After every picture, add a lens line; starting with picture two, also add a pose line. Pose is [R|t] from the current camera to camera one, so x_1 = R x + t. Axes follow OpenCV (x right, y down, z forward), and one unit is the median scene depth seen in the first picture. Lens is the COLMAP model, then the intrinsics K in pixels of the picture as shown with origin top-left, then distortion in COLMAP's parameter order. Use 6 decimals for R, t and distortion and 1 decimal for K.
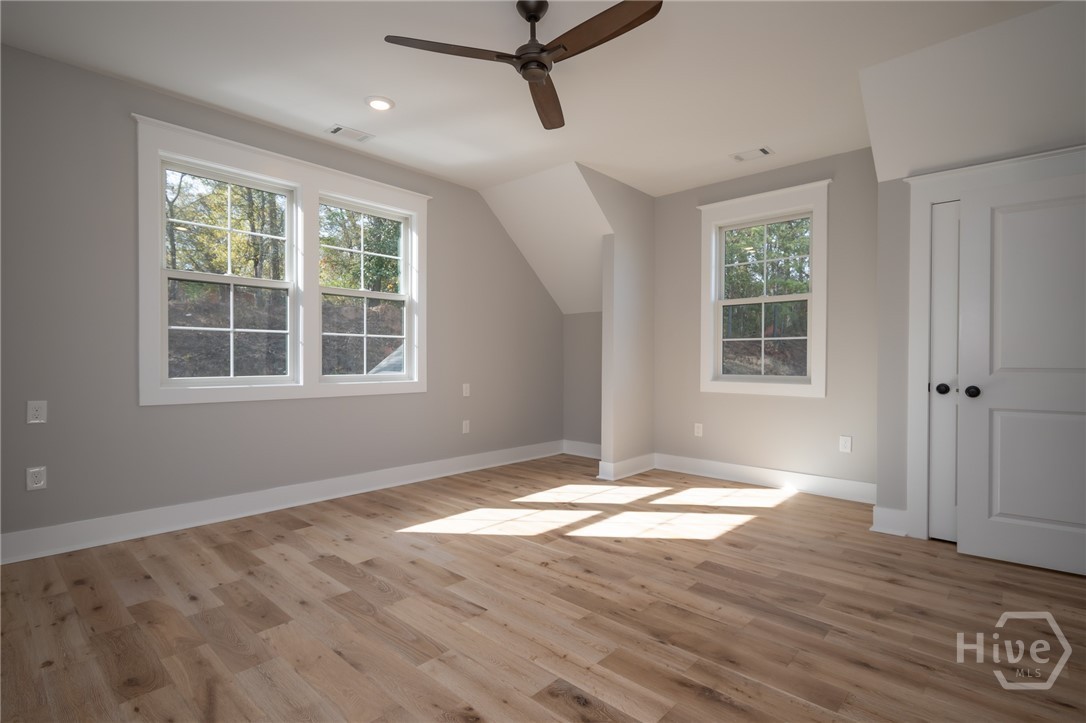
lens RADIAL K [[521.7, 0, 549.9], [0, 521.7, 363.7], [0, 0, 1]] dist [0.000832, 0.001272]
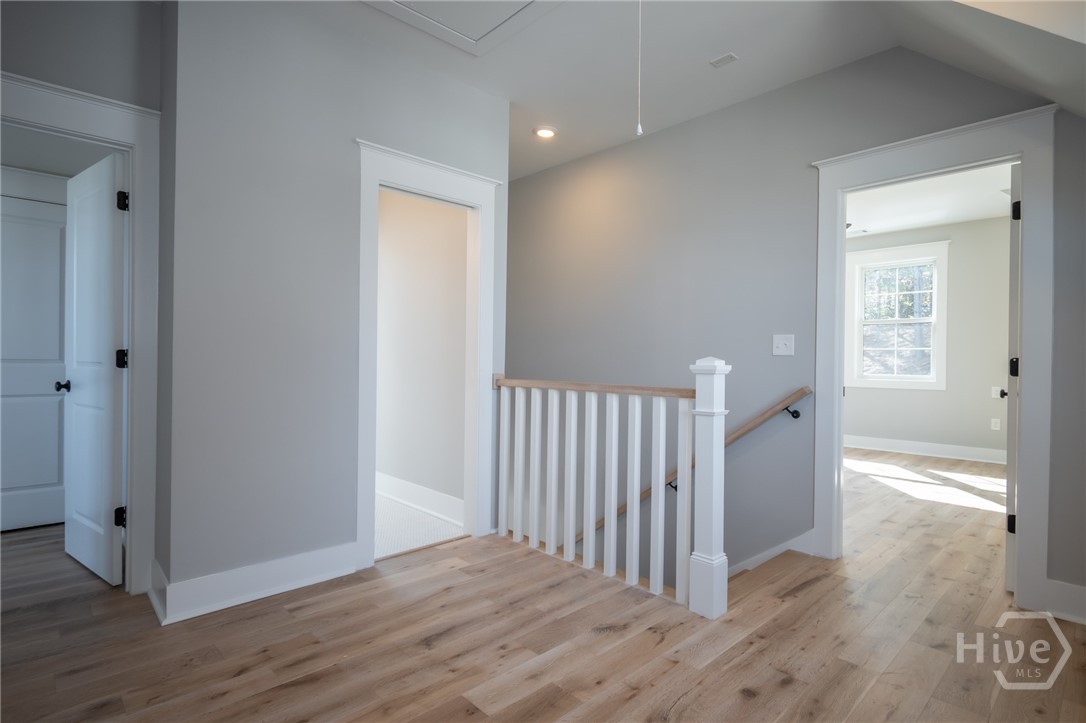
lens RADIAL K [[556.0, 0, 545.4], [0, 556.0, 359.6], [0, 0, 1]] dist [-0.002994, -0.000067]
pose [[-0.070131, -0.006691, -0.997515, 2.047916], [-0.025044, 0.999674, -0.004945, 0.016056], [0.997223, 0.024635, -0.070276, 0.161809]]
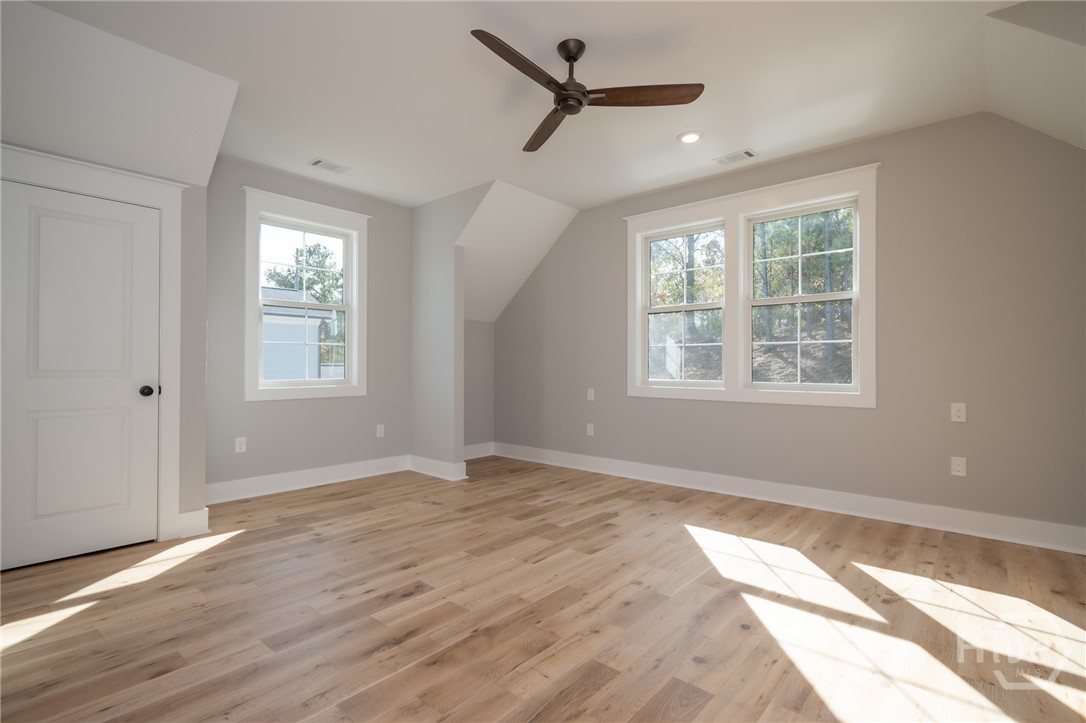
lens RADIAL K [[521.7, 0, 547.2], [0, 521.7, 363.7], [0, 0, 1]] dist [0.000832, 0.001272]
pose [[0.025272, -0.008640, -0.999643, 0.922074], [-0.012756, 0.999878, -0.008965, -0.001077], [0.999599, 0.012978, 0.025159, 0.798854]]
